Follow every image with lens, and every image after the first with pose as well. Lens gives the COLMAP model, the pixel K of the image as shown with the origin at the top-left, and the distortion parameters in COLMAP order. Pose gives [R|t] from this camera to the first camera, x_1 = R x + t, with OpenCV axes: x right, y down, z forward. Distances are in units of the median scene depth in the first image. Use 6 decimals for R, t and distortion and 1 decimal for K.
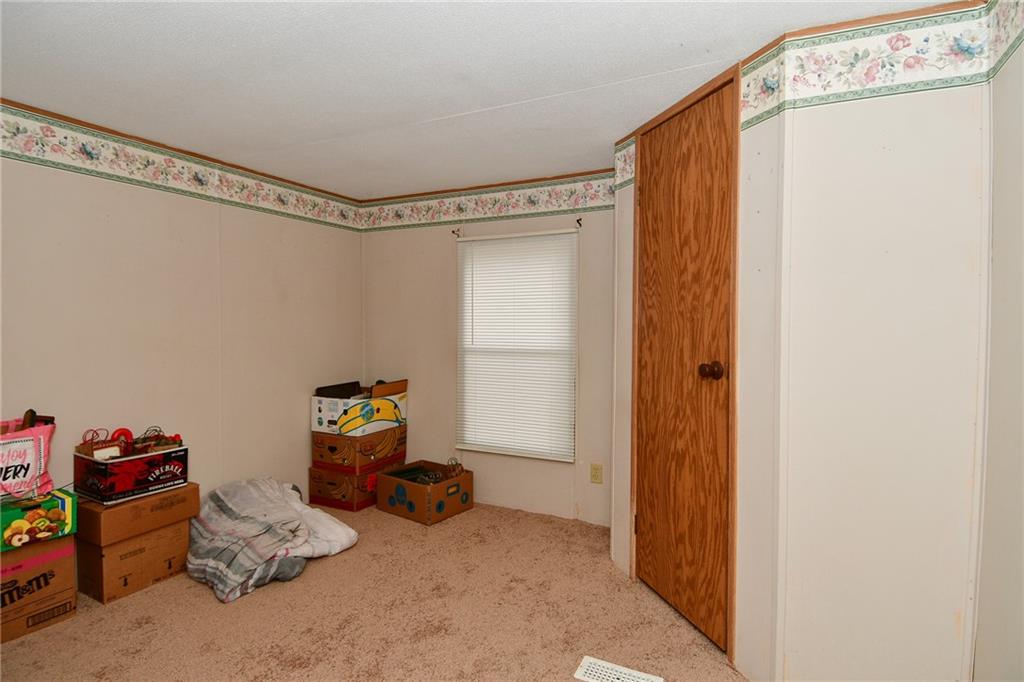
lens RADIAL K [[537.2, 0, 517.3], [0, 537.2, 335.3], [0, 0, 1]] dist [0.039556, -0.046367]
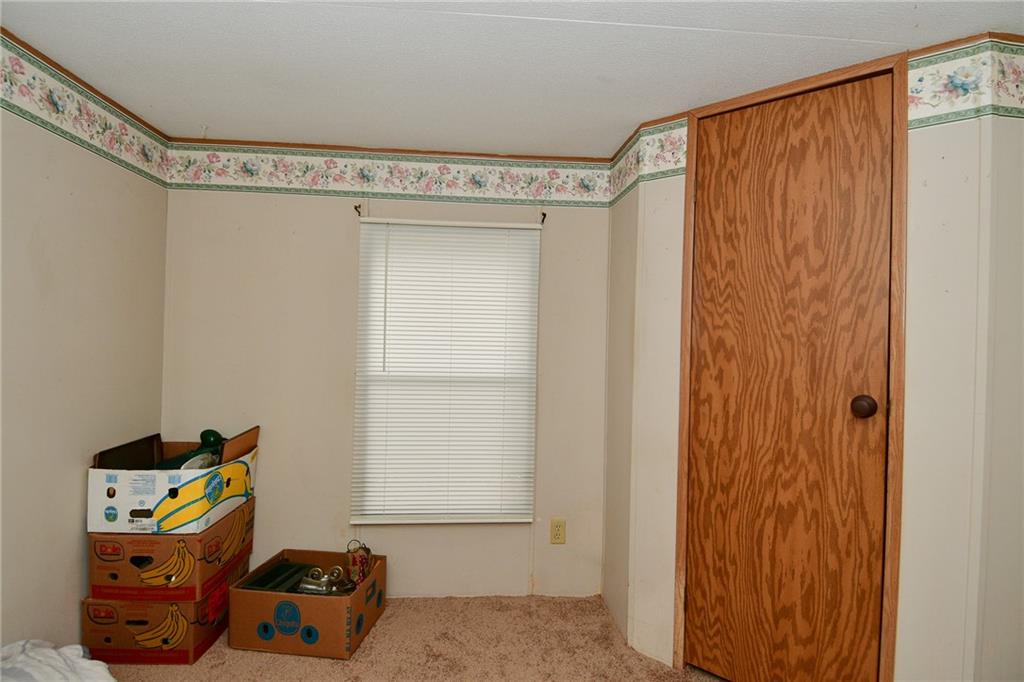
lens RADIAL K [[537.2, 0, 513.8], [0, 537.2, 334.7], [0, 0, 1]] dist [0.039556, -0.046367]
pose [[0.859007, 0.022561, 0.511466, -0.321181], [-0.006996, 0.999453, -0.032338, -0.009416], [-0.511915, 0.024200, 0.858695, 0.334882]]
